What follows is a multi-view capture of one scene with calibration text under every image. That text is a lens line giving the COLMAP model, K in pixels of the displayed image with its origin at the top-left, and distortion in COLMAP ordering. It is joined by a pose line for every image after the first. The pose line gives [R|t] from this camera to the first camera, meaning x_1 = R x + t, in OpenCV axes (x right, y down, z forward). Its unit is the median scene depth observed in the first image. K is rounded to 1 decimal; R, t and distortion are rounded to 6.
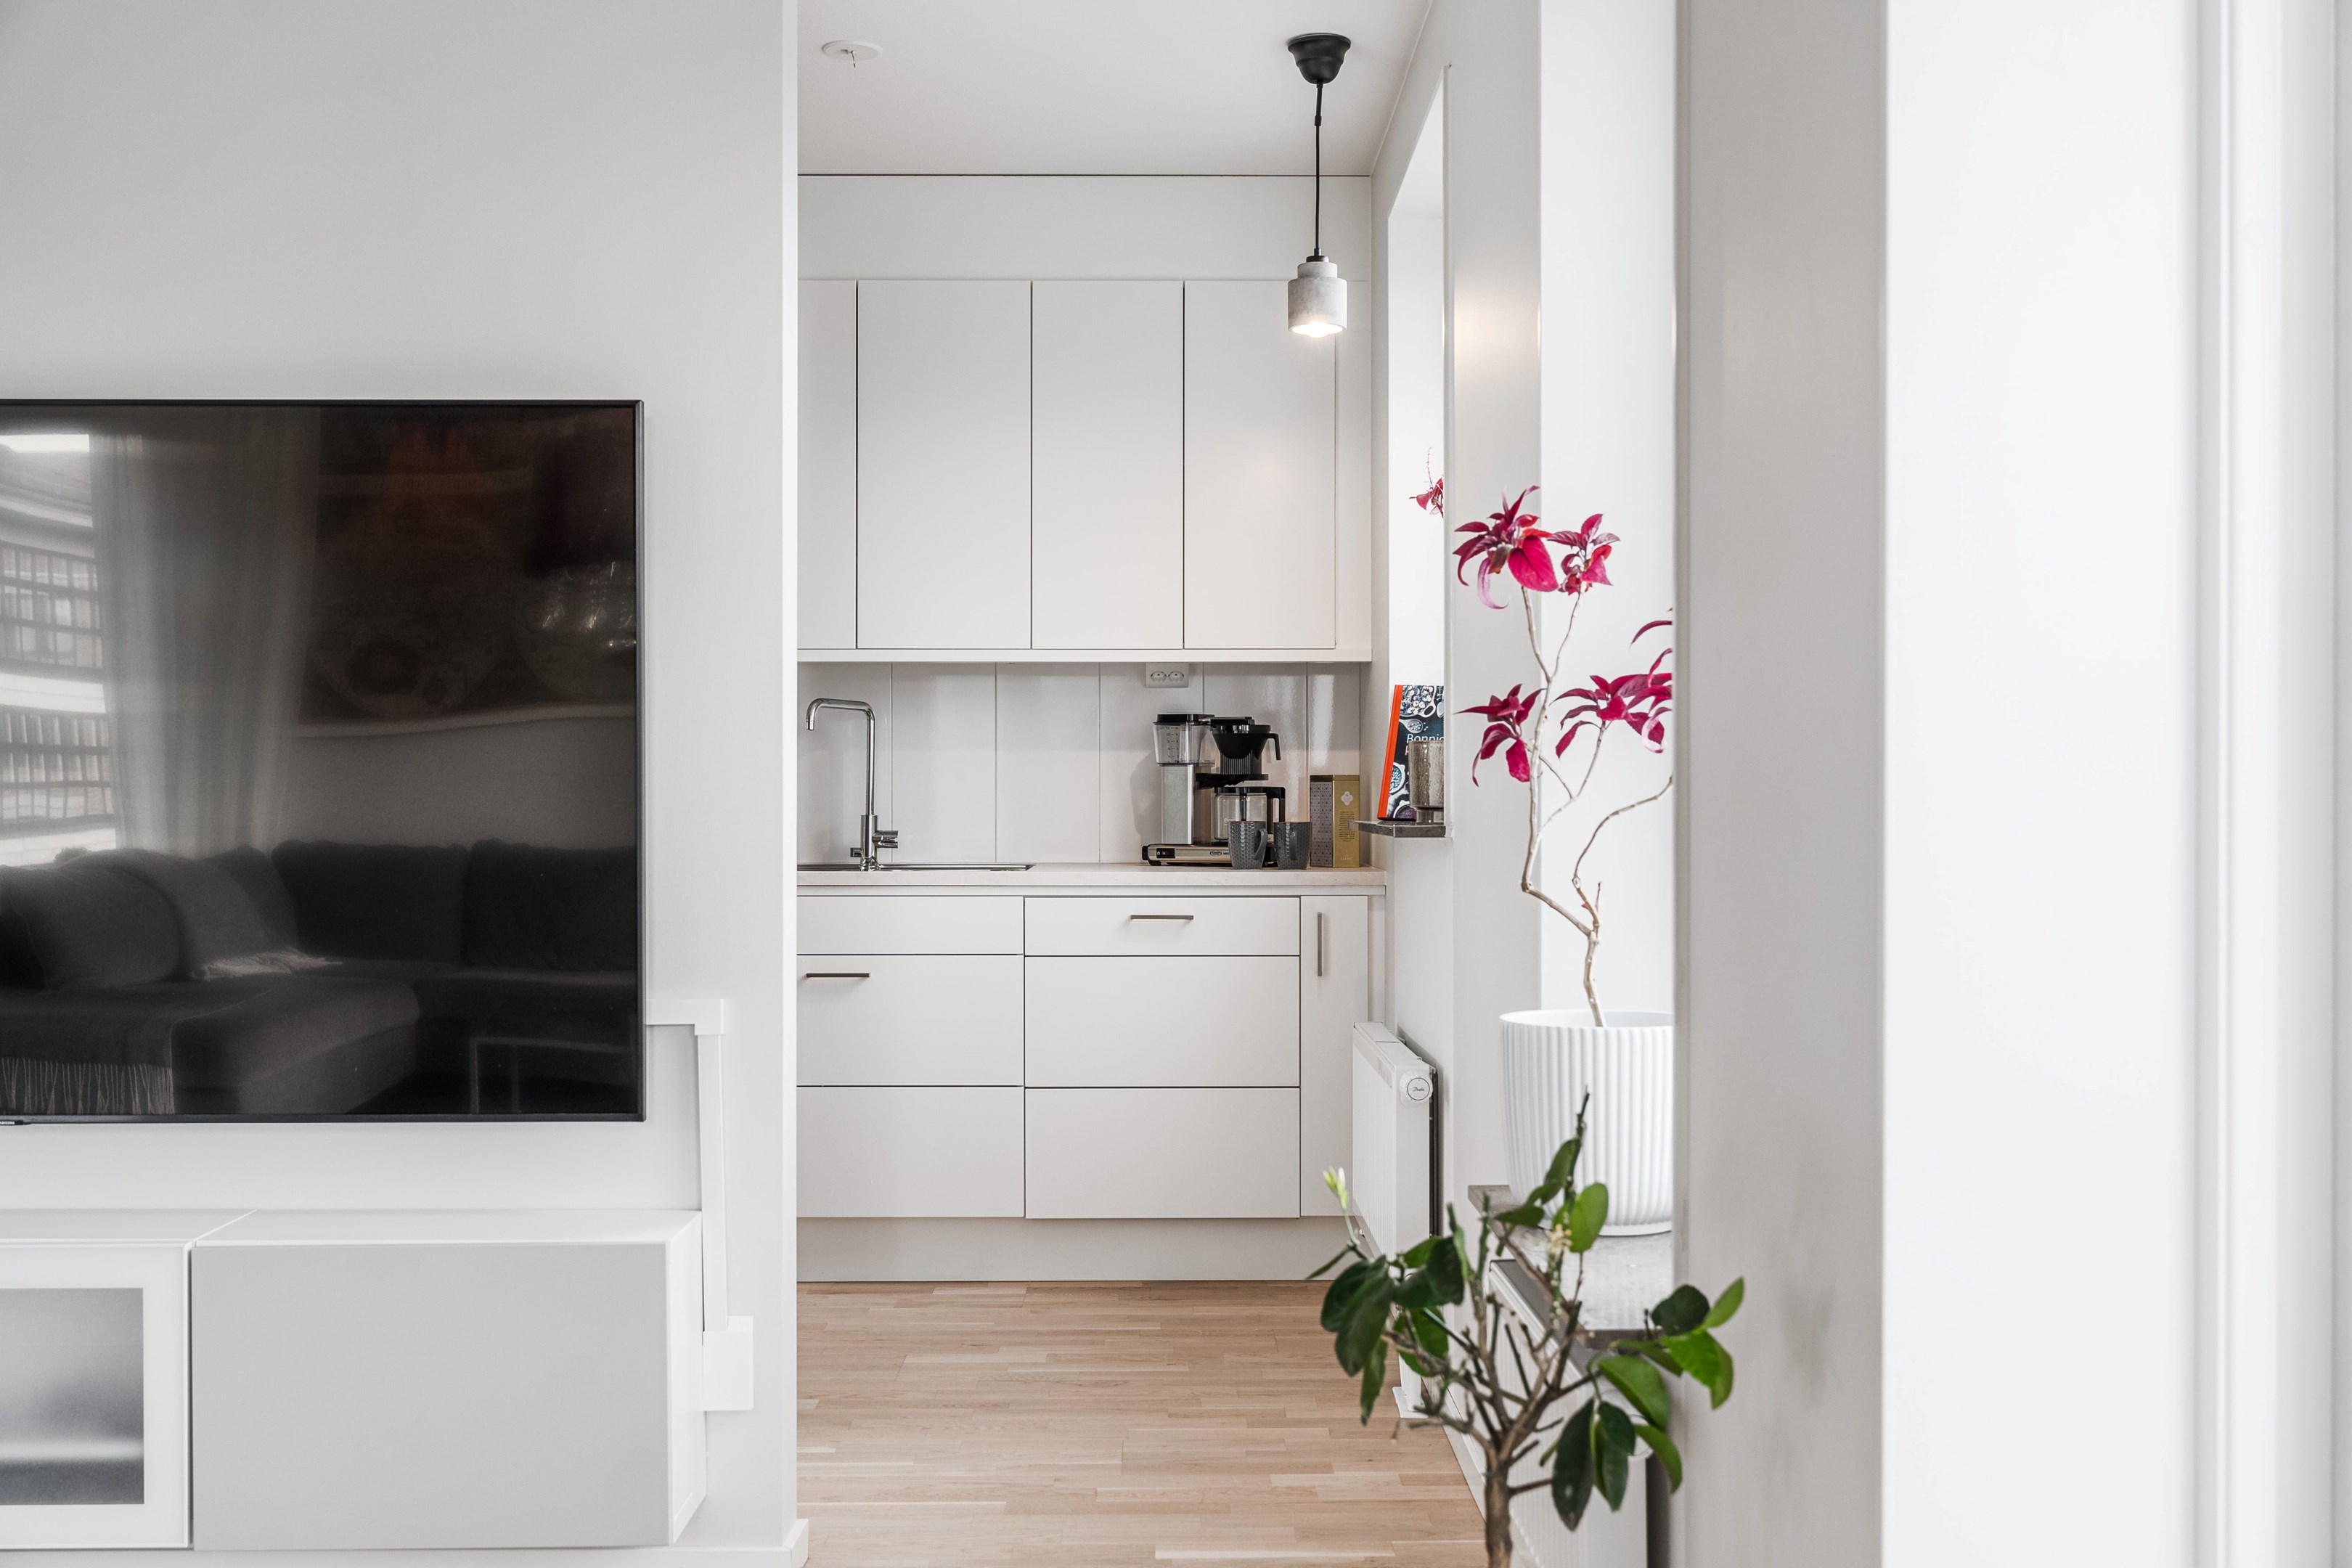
lens RADIAL K [[2354.9, 0, 1176.0], [0, 2354.9, 784.0], [0, 0, 1]] dist [-0.000315, -0.000091]
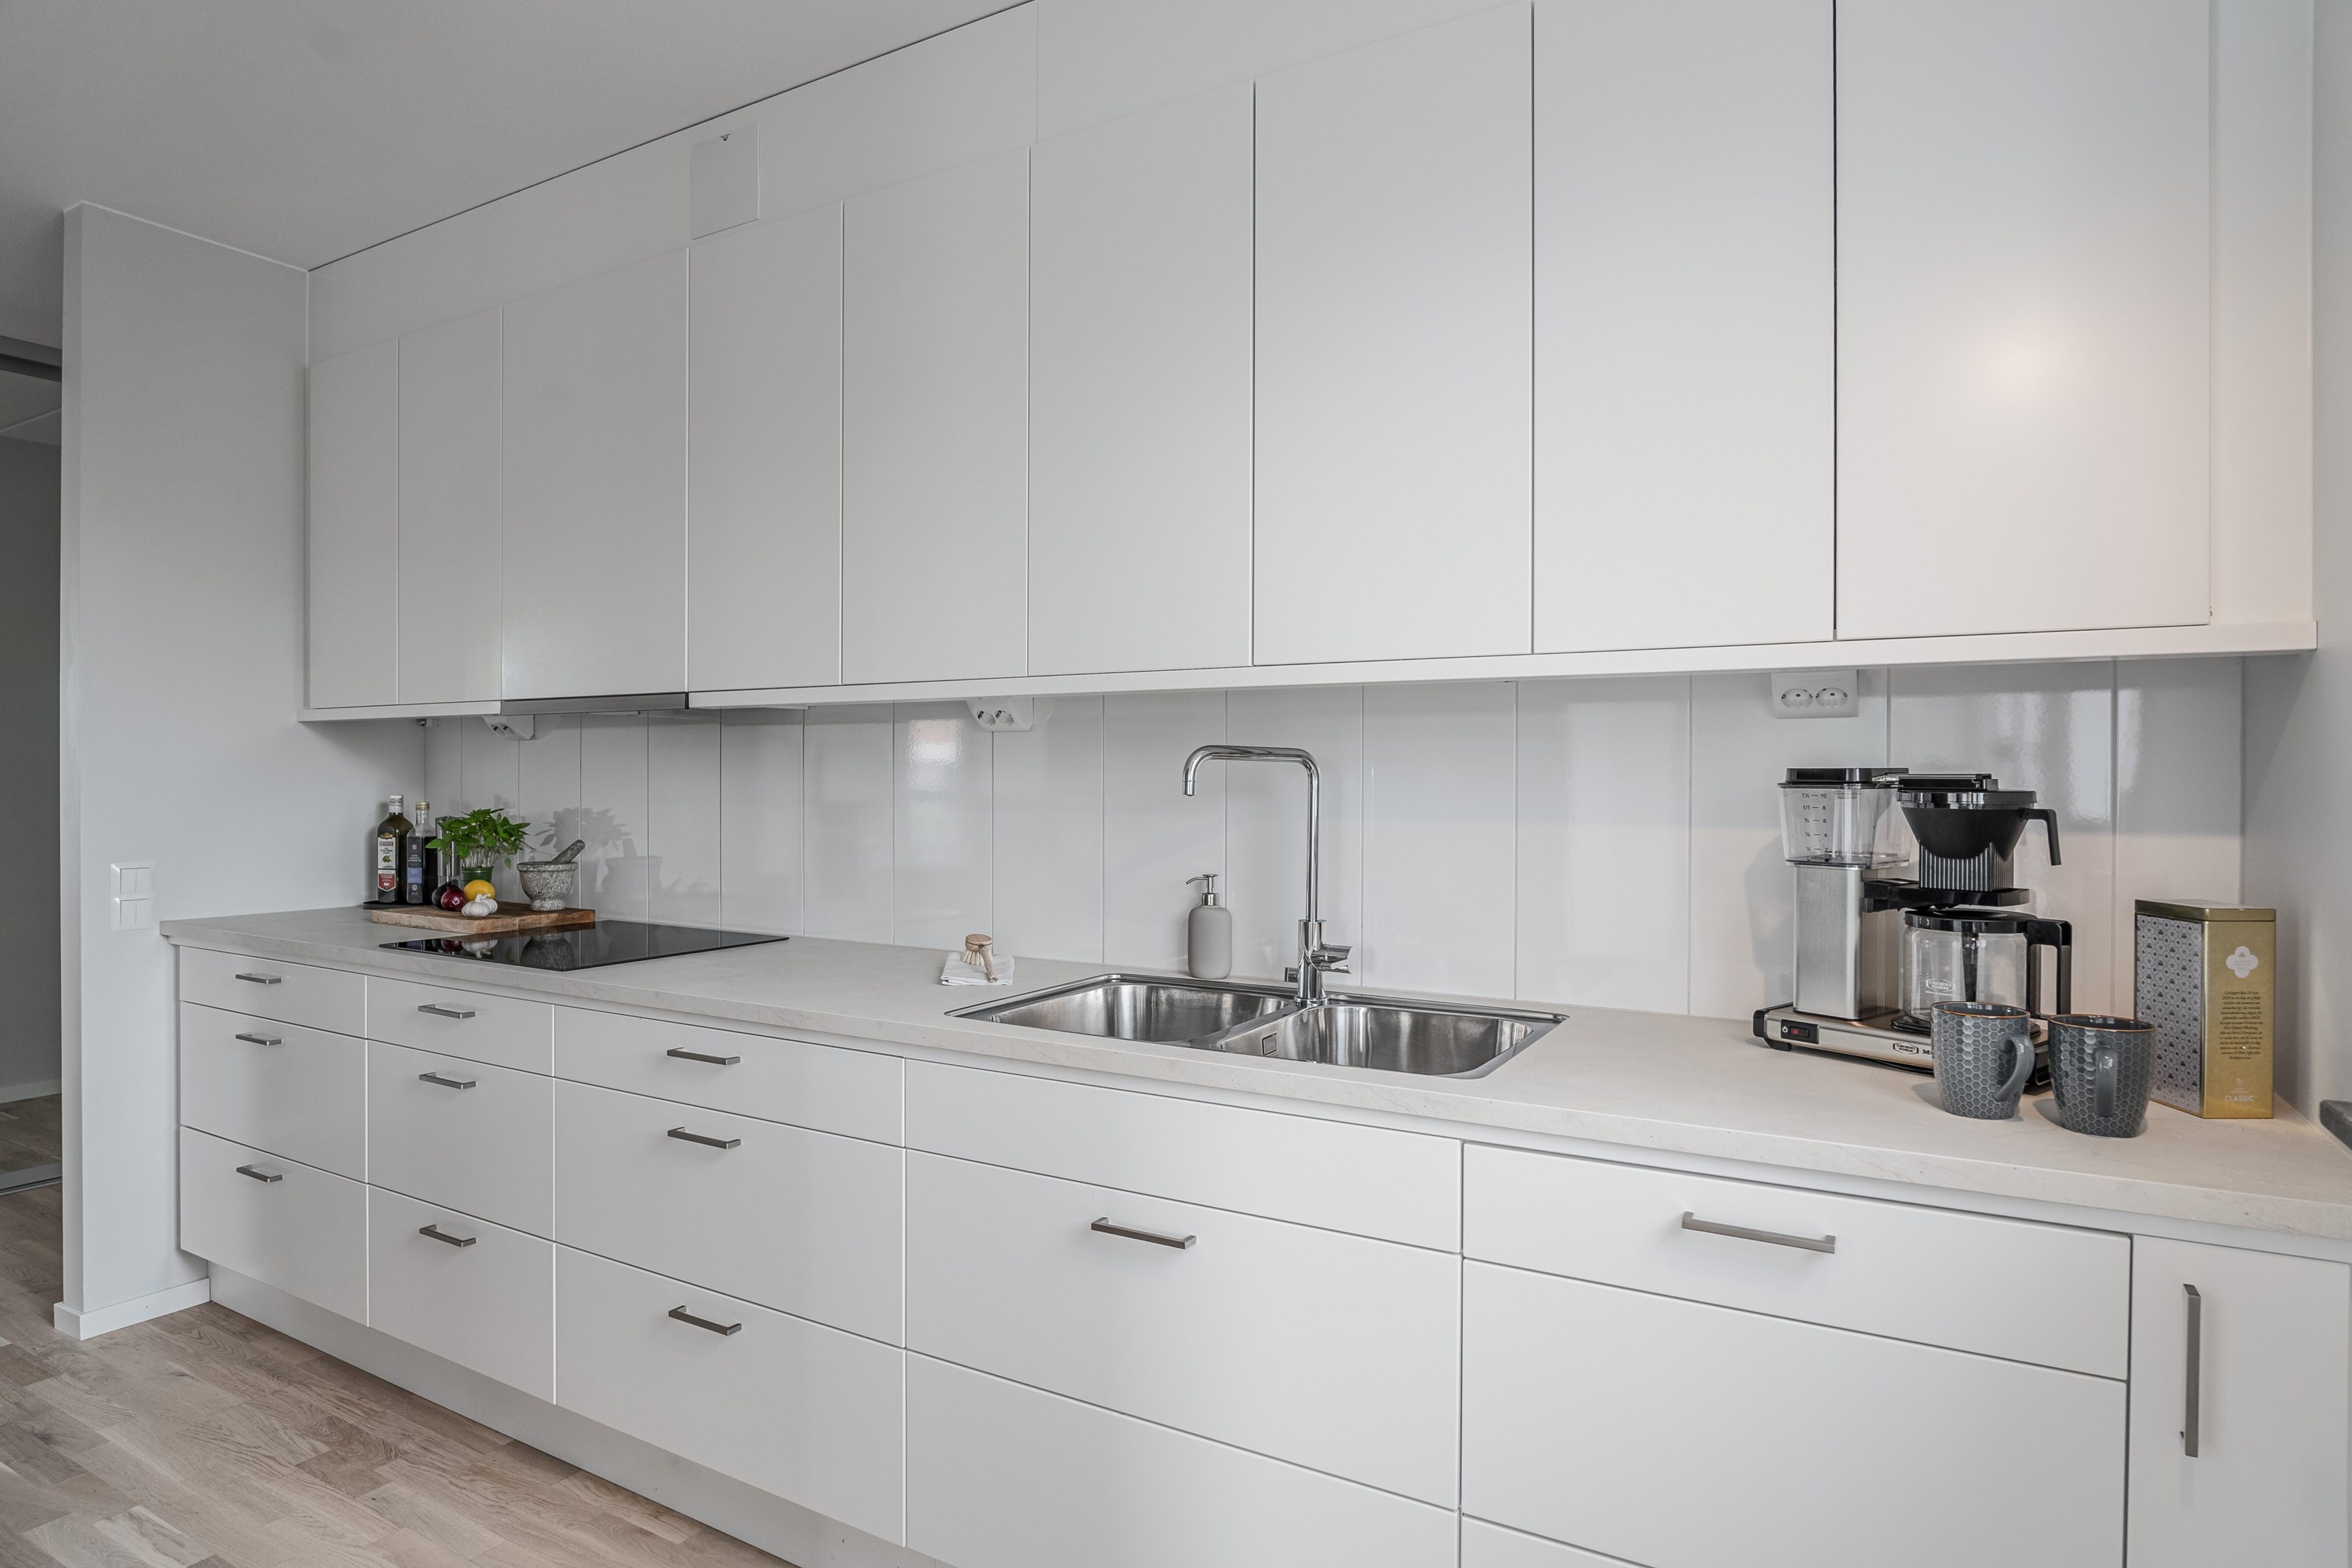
lens RADIAL K [[1317.6, 0, 1176.0], [0, 1317.6, 784.0], [0, 0, 1]] dist [-0.006899, -0.001138]
pose [[0.871118, 0.009212, -0.490987, 0.018360], [-0.004573, 0.999933, 0.010646, -0.028666], [0.491052, -0.007028, 0.871102, 0.673838]]
